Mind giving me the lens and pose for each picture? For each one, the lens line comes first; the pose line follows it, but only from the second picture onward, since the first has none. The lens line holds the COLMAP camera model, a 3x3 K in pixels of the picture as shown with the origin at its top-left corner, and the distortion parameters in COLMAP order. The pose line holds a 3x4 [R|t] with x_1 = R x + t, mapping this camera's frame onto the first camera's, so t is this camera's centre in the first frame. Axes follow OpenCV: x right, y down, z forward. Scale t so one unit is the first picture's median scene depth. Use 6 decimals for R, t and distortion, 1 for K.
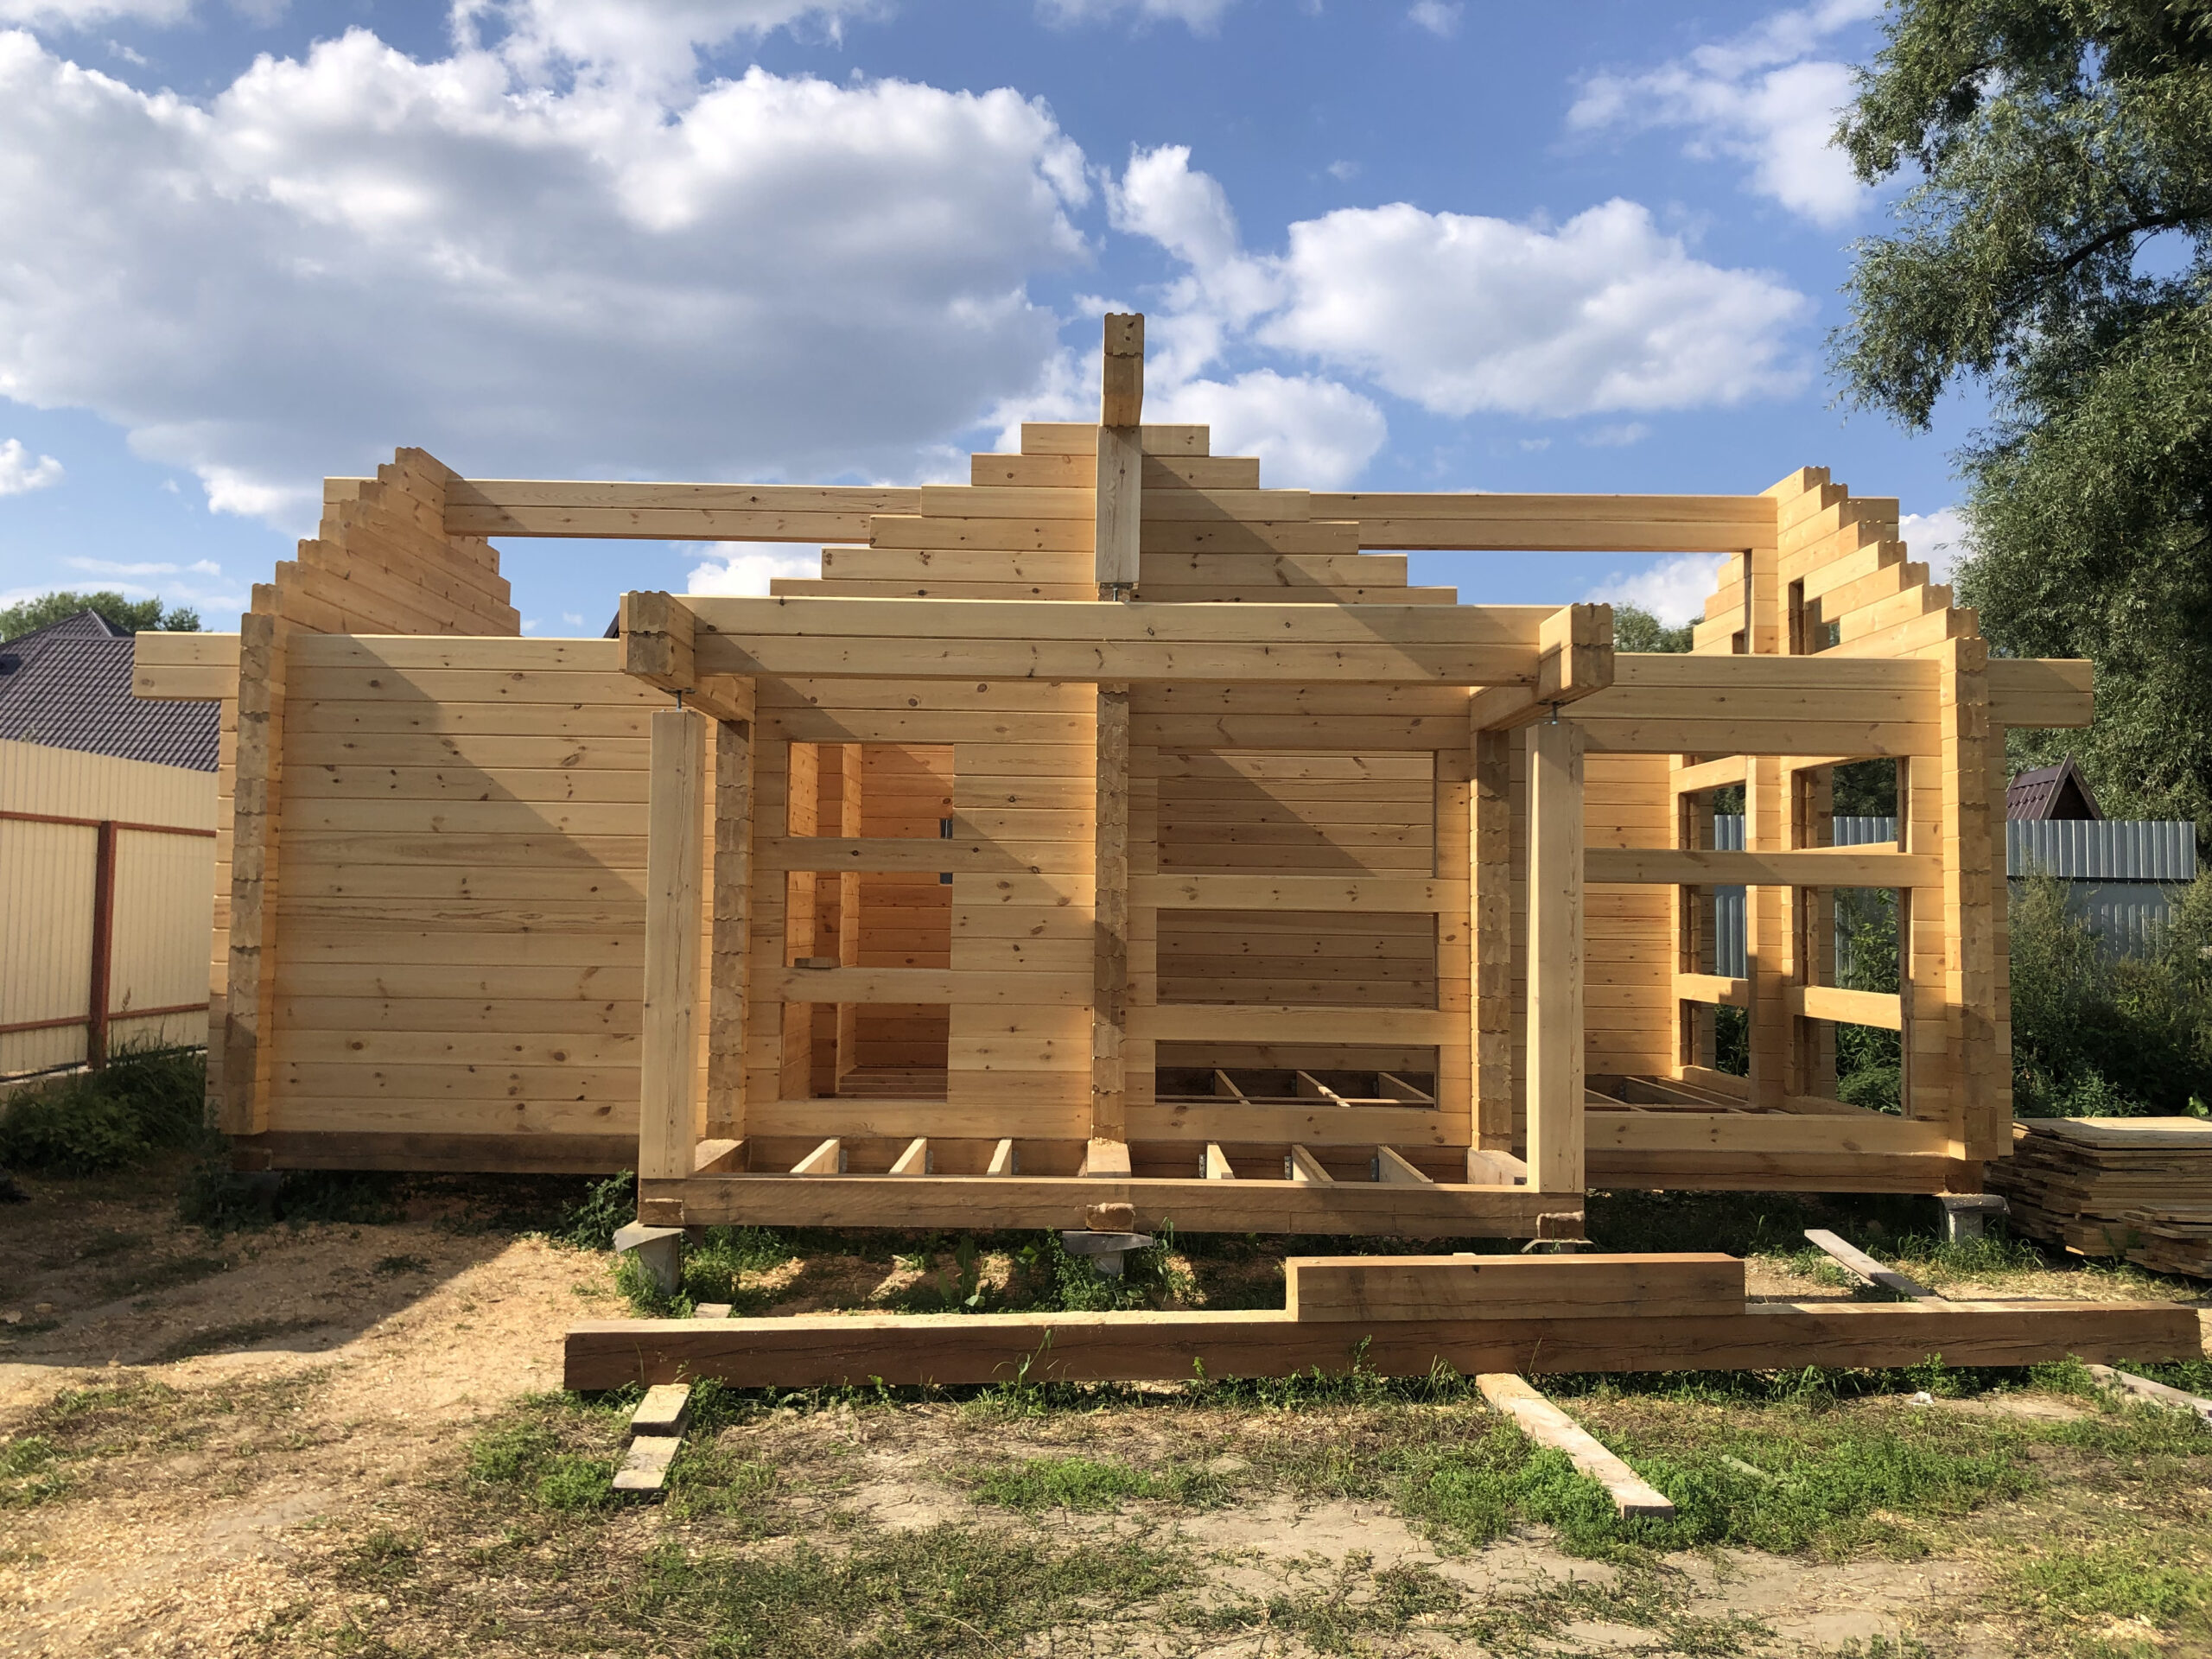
lens RADIAL K [[1787.9, 0, 1106.5], [0, 1787.9, 819.7], [0, 0, 1]] dist [0.030538, -0.018072]
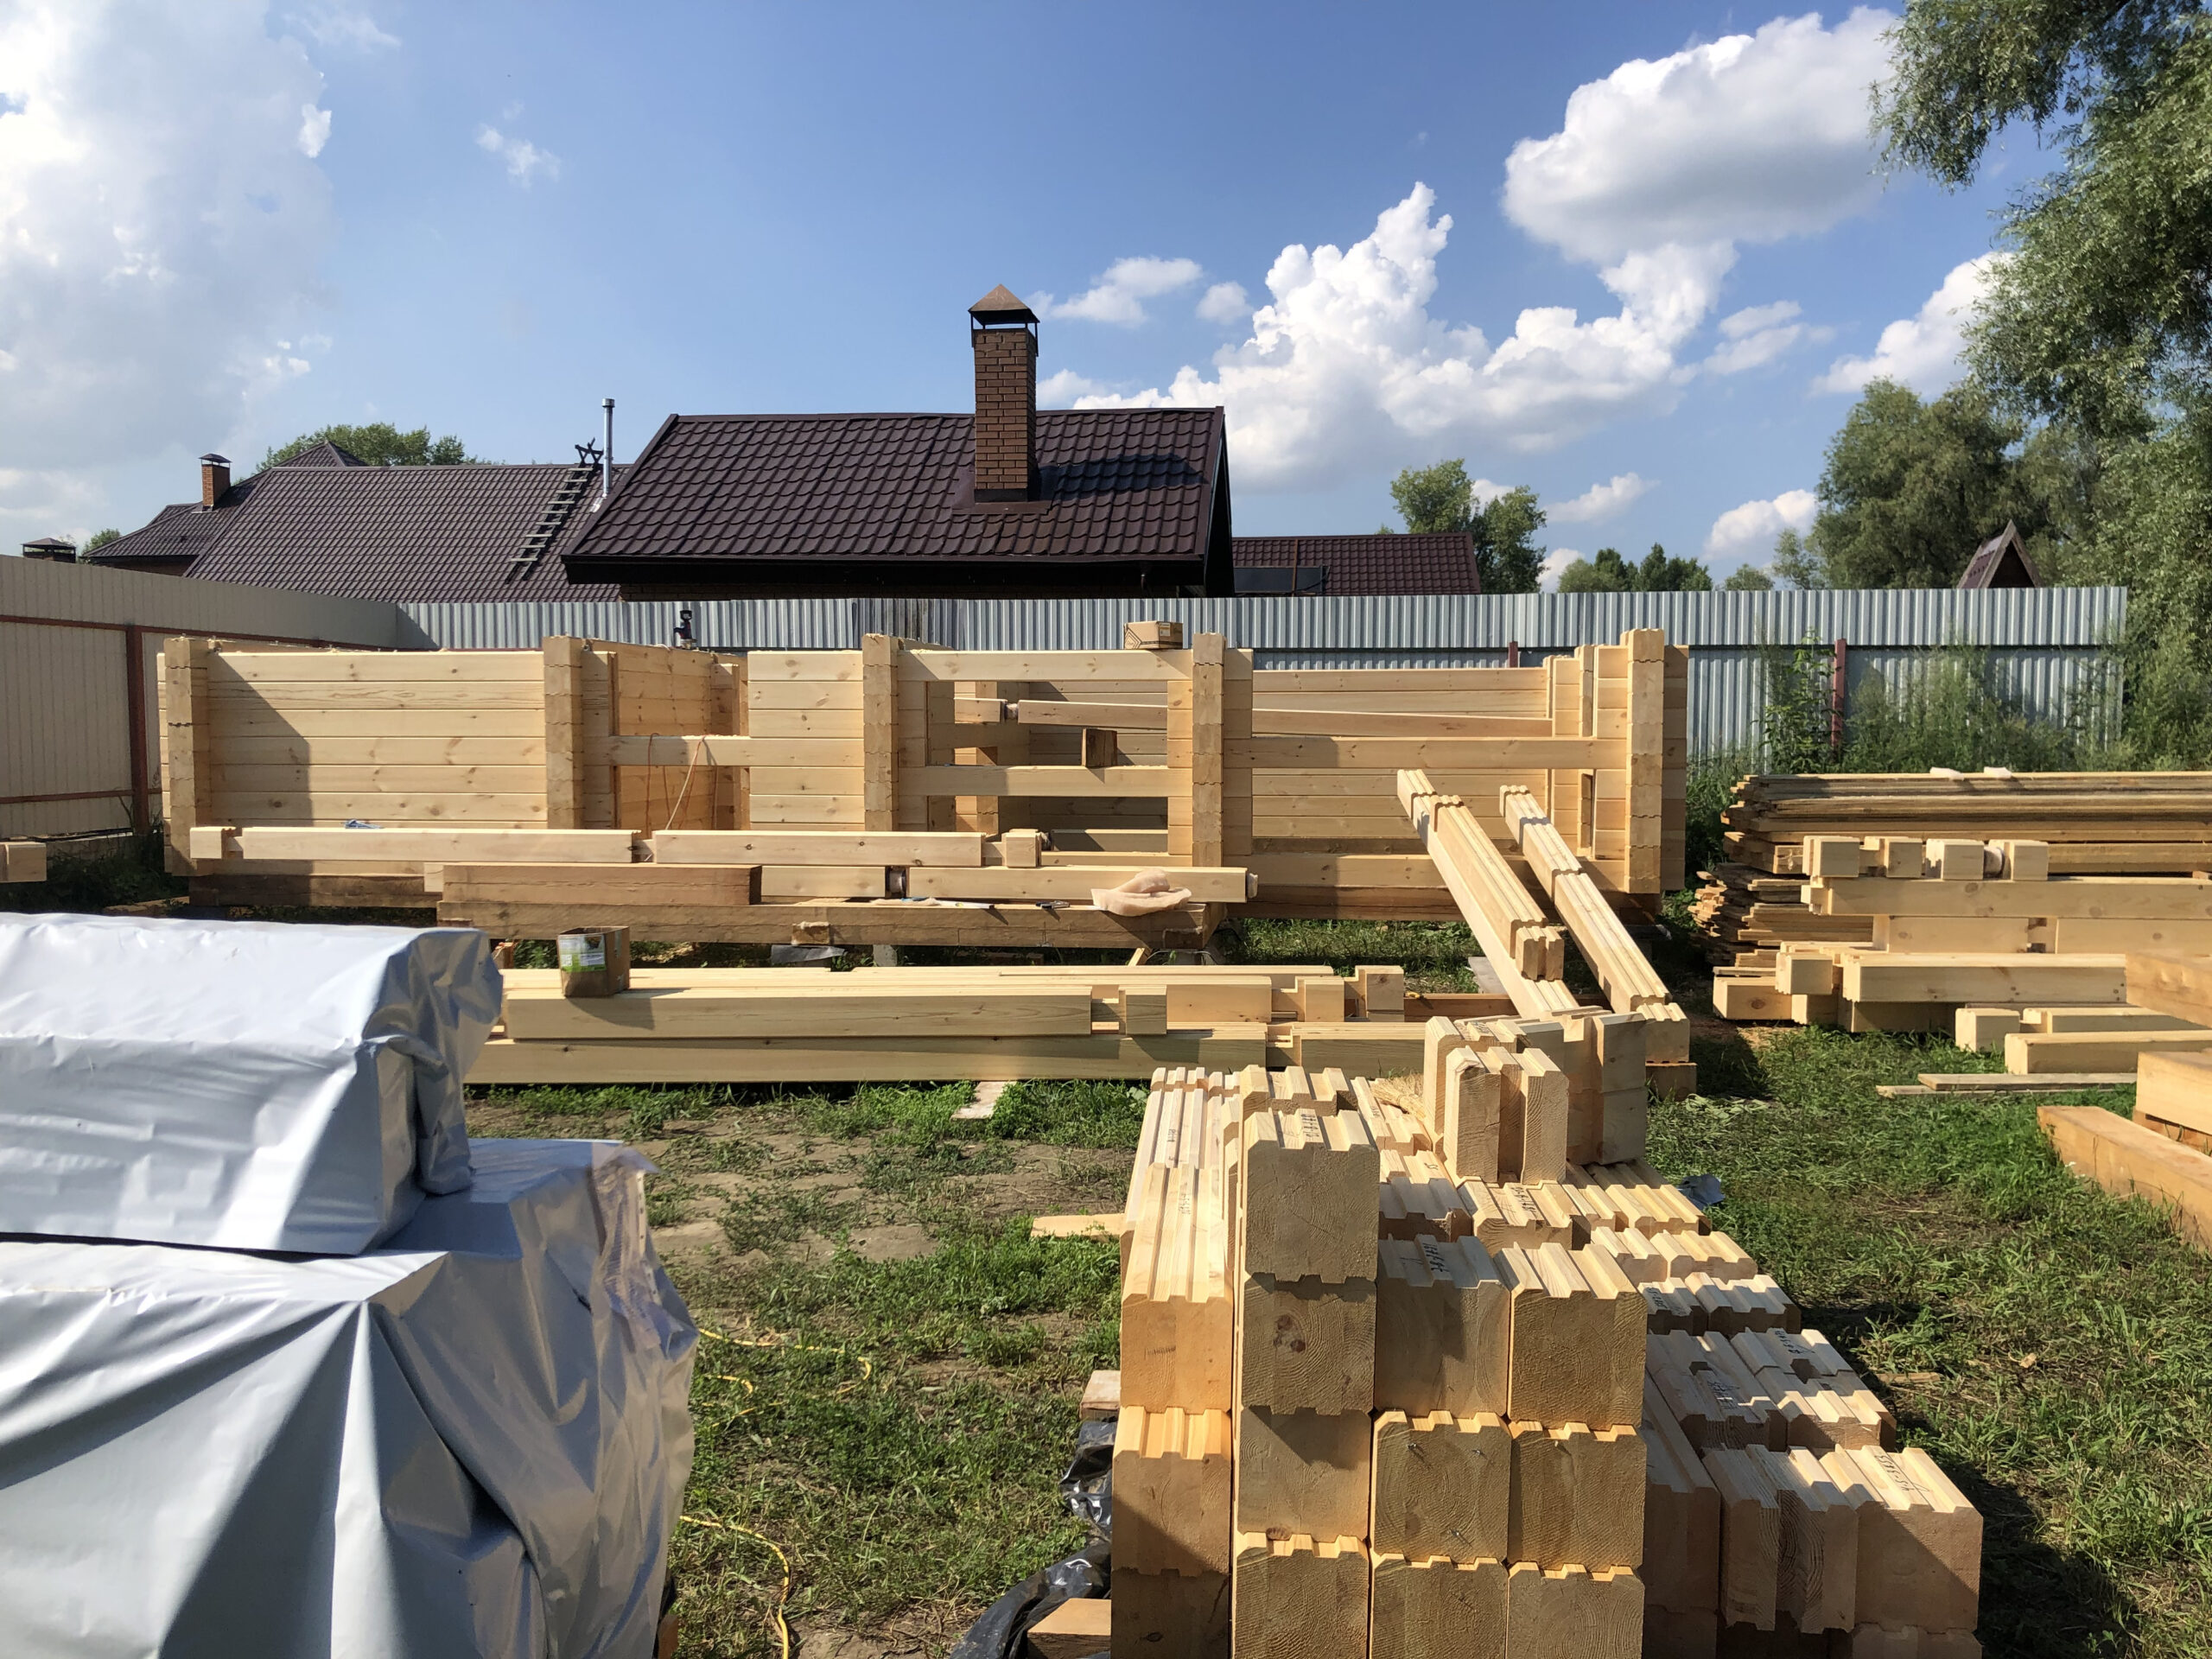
lens RADIAL K [[1787.9, 0, 1104.9], [0, 1787.9, 824.5], [0, 0, 1]] dist [0.030538, -0.018072]
pose [[0.990859, -0.006604, -0.134741, 0.299432], [0.021521, 0.993748, 0.109552, 0.018507], [0.133175, -0.111451, 0.984806, -0.123067]]
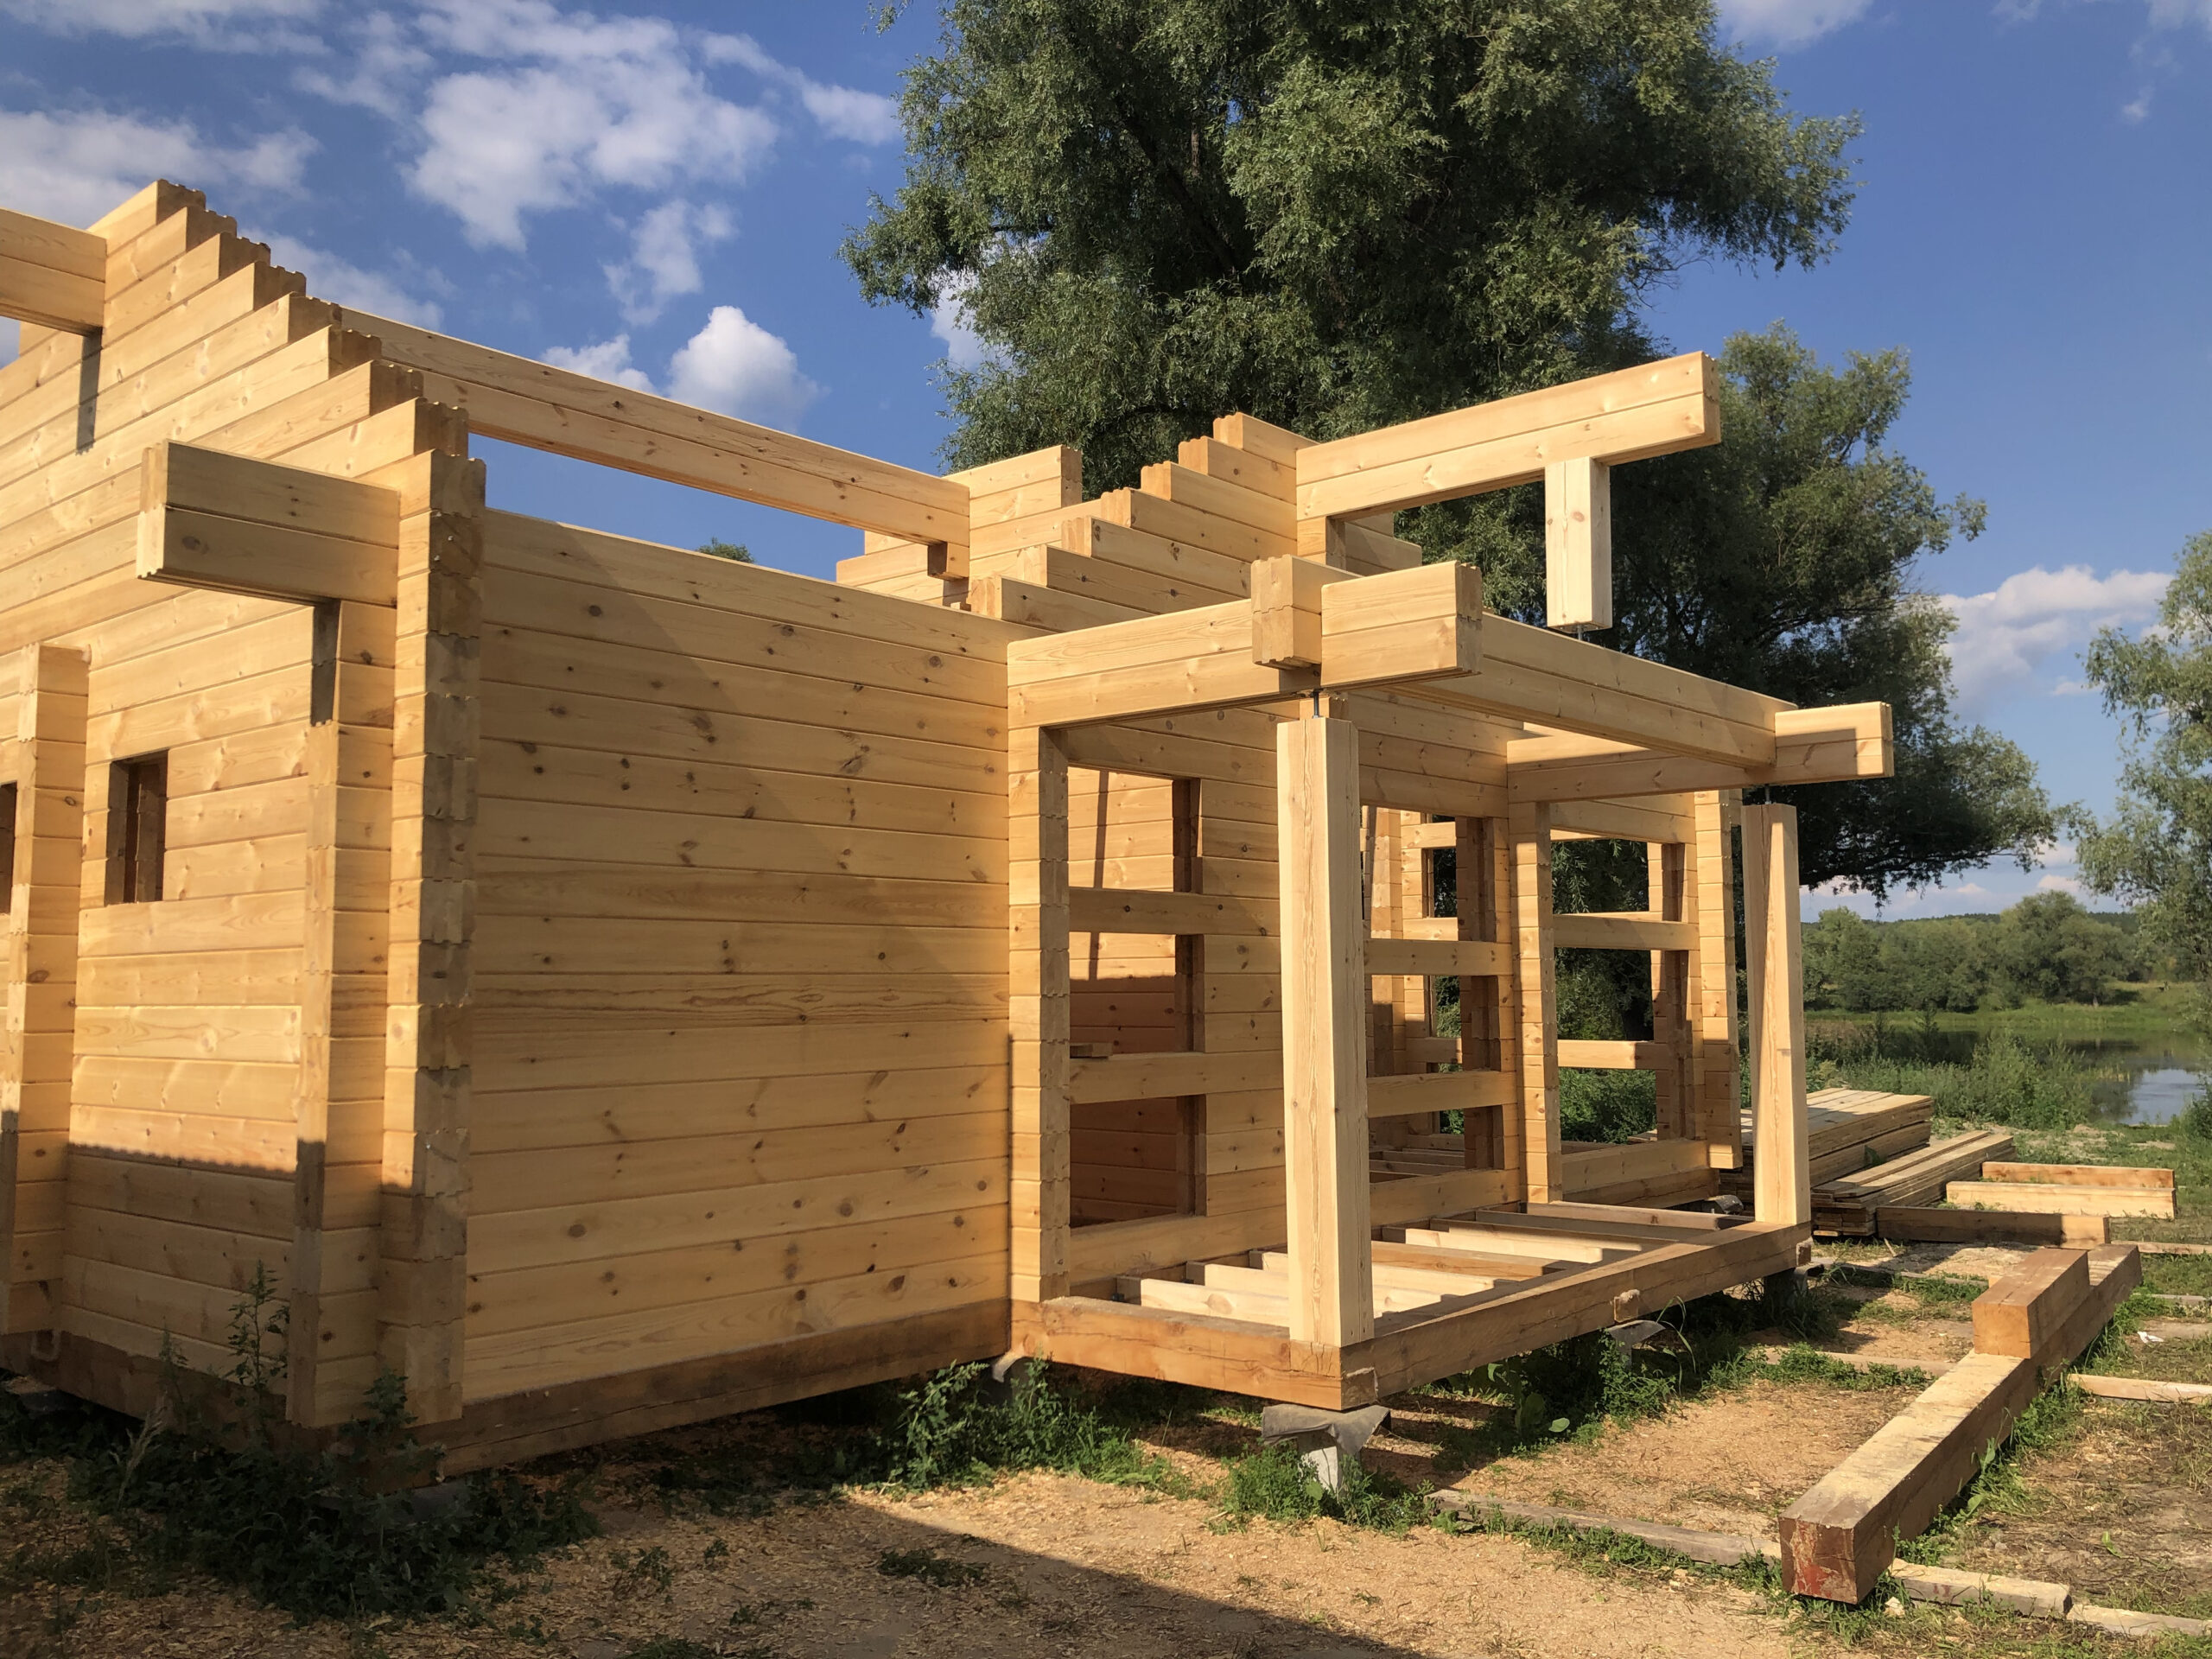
lens RADIAL K [[1787.9, 0, 1116.1], [0, 1787.9, 826.2], [0, 0, 1]] dist [0.030538, -0.018072]
pose [[0.663079, 0.048188, 0.746996, -0.735832], [-0.020489, 0.998720, -0.046239, 0.018936], [-0.748269, 0.015354, 0.663218, 0.481240]]
